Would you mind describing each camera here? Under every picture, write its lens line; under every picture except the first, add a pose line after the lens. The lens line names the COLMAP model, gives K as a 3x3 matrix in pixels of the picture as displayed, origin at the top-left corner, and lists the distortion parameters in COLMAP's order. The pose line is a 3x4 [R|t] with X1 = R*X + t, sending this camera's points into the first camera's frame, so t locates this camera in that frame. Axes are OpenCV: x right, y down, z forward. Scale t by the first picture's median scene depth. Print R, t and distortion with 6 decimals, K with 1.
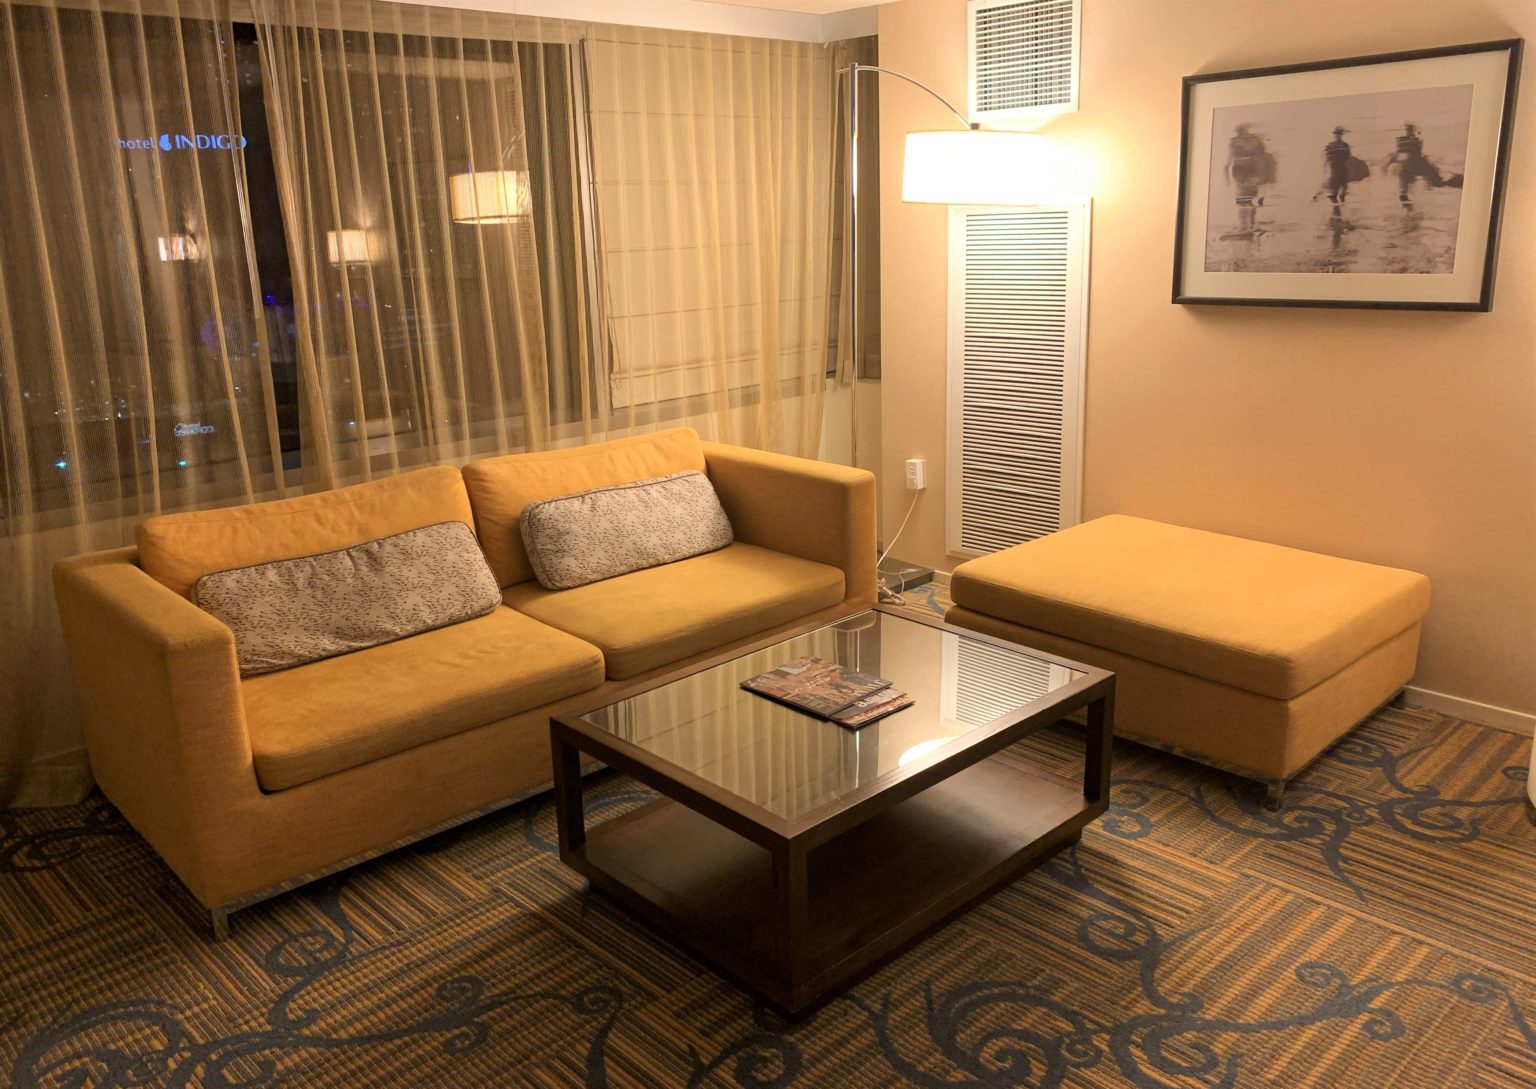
lens RADIAL K [[1223.7, 0, 742.6], [0, 1223.7, 484.0], [0, 0, 1]] dist [0.026625, -0.009094]
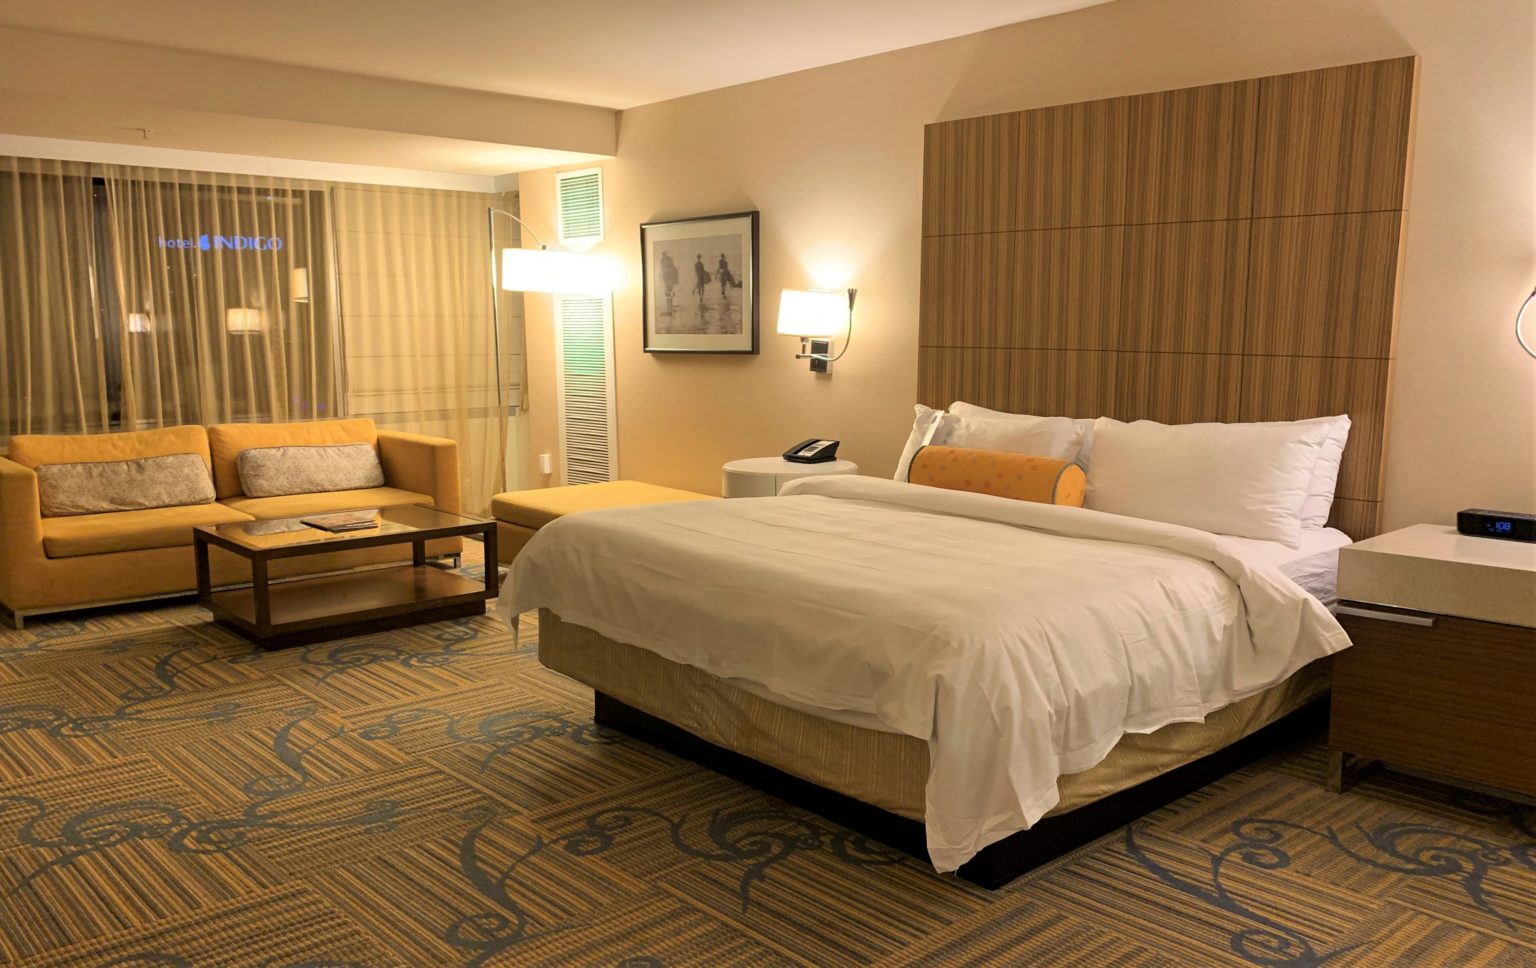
lens RADIAL K [[1253.0, 0, 769.9], [0, 1253.0, 484.2], [0, 0, 1]] dist [0.010725, -0.031718]
pose [[0.999325, 0.036282, -0.005753, 0.608043], [-0.036675, 0.994317, -0.099947, 0.225936], [0.002094, 0.100091, 0.994976, -0.794801]]
